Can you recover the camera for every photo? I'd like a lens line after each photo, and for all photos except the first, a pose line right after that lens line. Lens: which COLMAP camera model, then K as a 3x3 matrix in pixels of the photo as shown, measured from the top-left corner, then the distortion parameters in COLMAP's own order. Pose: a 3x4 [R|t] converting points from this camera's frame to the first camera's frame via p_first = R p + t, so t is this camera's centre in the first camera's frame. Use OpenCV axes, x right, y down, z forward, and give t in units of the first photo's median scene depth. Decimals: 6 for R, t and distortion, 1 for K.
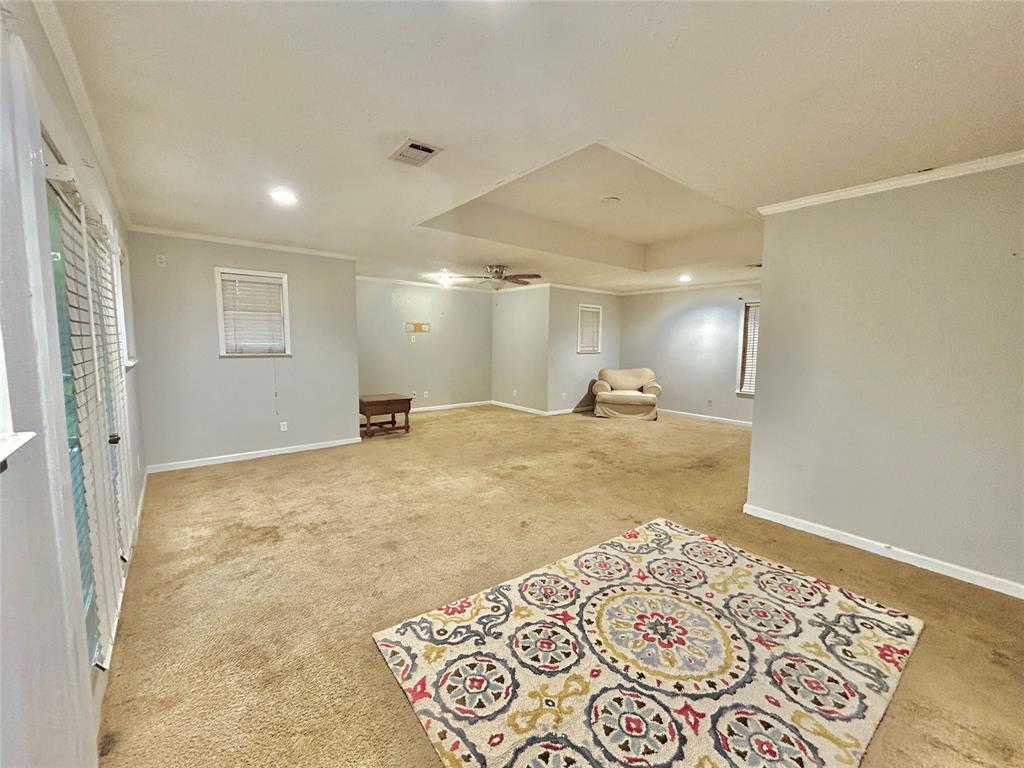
lens RADIAL K [[413.0, 0, 513.4], [0, 413.0, 383.5], [0, 0, 1]] dist [0.004346, 0.000656]
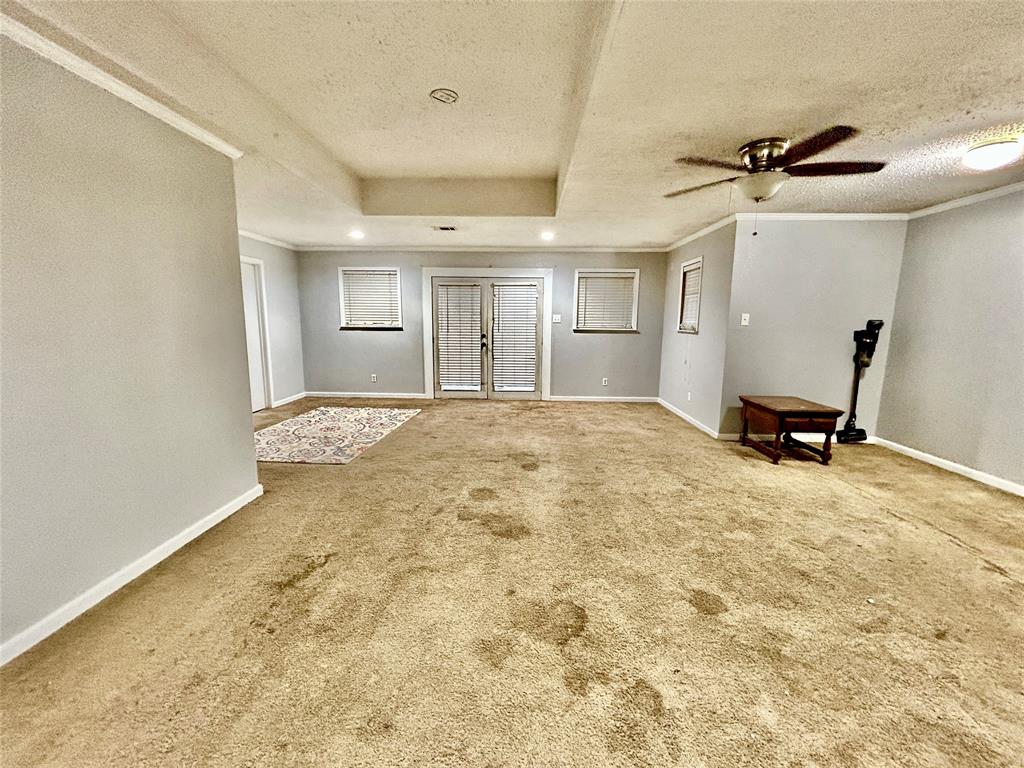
lens RADIAL K [[413.0, 0, 513.8], [0, 413.0, 381.1], [0, 0, 1]] dist [0.004346, 0.000656]
pose [[-0.656307, 0.093972, -0.748619, 0.949200], [-0.097413, 0.973355, 0.207584, -0.195340], [0.748179, 0.209164, -0.629665, 2.158940]]
